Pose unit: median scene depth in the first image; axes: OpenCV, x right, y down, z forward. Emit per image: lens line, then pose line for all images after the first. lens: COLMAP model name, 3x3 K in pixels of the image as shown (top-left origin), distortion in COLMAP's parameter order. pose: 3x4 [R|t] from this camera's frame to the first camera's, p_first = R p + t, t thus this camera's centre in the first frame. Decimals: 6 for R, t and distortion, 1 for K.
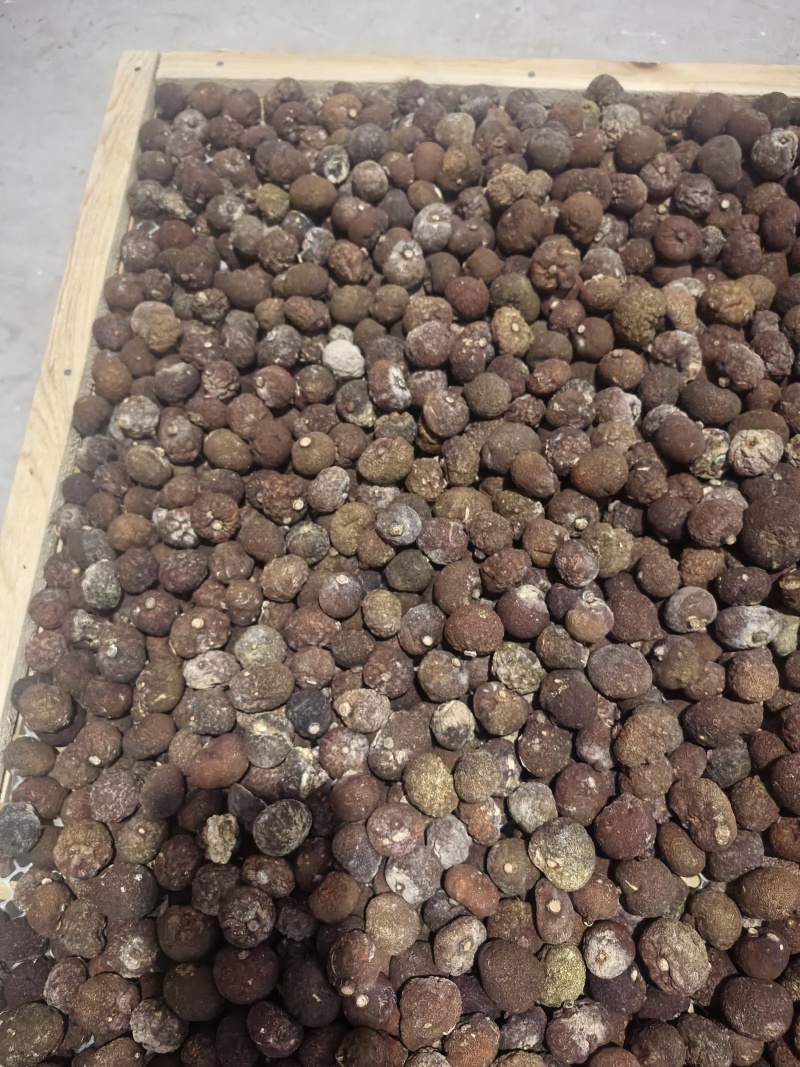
lens RADIAL K [[993.8, 0, 400.0], [0, 993.8, 533.5], [0, 0, 1]] dist [0.096276, -0.199147]
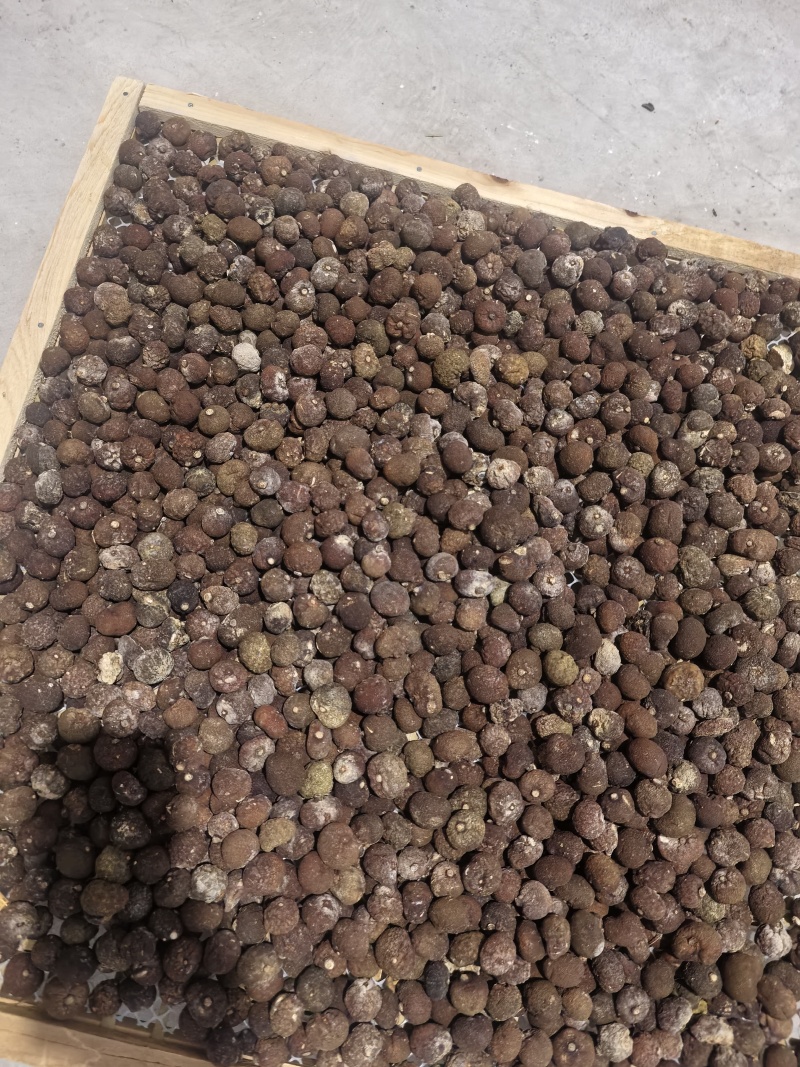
lens RADIAL K [[993.8, 0, 400.0], [0, 993.8, 533.5], [0, 0, 1]] dist [0.096276, -0.199147]
pose [[0.980442, 0.161915, 0.111879, 0.041709], [-0.167440, 0.984995, 0.041822, -0.026633], [-0.103428, -0.059737, 0.992841, -0.474919]]
